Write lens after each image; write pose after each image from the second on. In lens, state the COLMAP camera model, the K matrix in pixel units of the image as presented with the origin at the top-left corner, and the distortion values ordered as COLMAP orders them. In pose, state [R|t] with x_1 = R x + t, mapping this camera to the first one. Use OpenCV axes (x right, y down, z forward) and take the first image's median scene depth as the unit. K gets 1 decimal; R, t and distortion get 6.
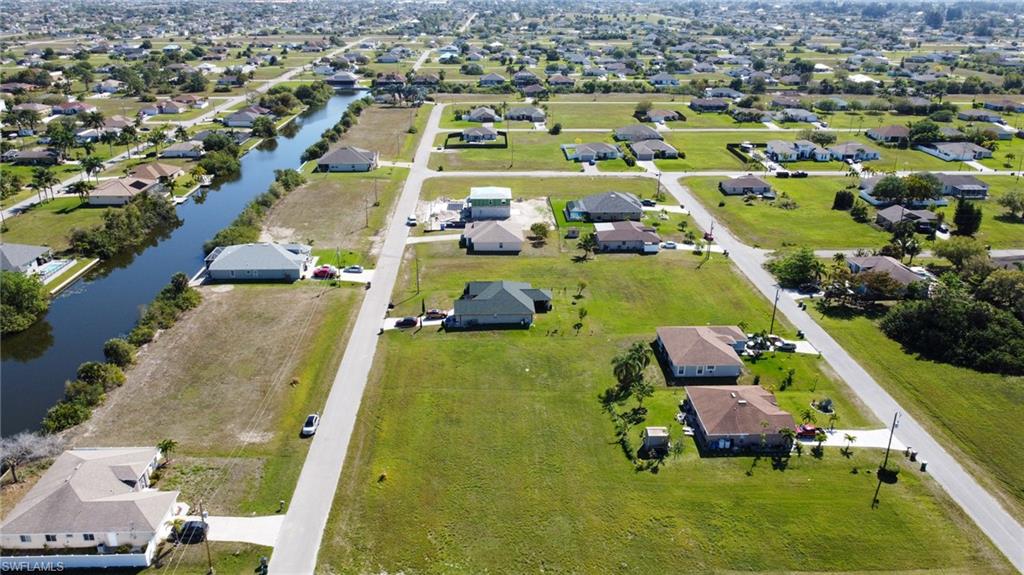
lens RADIAL K [[772.7, 0, 512.0], [0, 772.7, 287.5], [0, 0, 1]] dist [-0.007986, -0.006874]
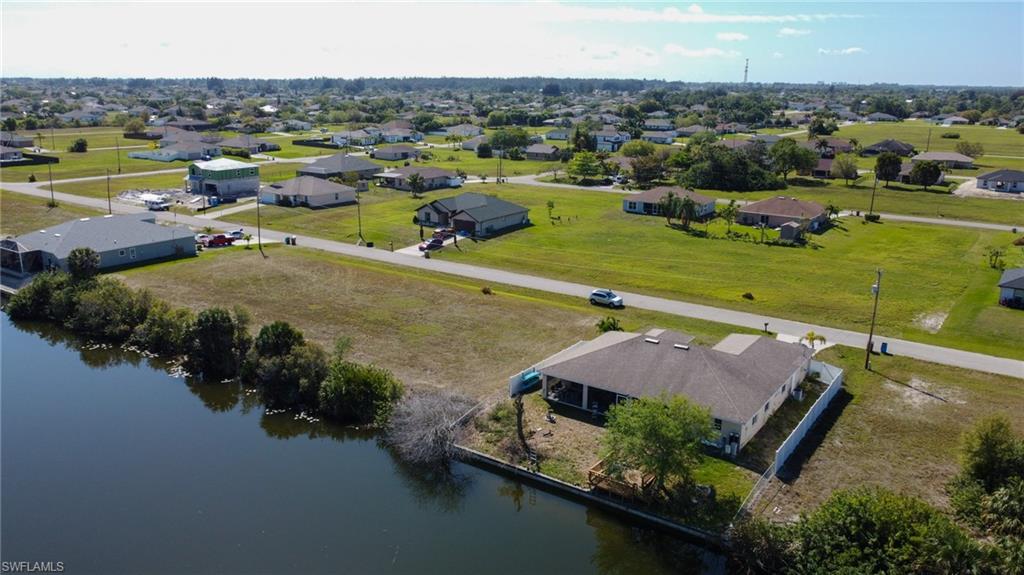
lens RADIAL K [[772.7, 0, 512.0], [0, 772.7, 287.5], [0, 0, 1]] dist [-0.007986, -0.006874]
pose [[0.606311, -0.205784, 0.768140, -0.559314], [0.285947, 0.957748, 0.030875, 0.068346], [-0.742038, 0.200927, 0.639537, 0.332528]]
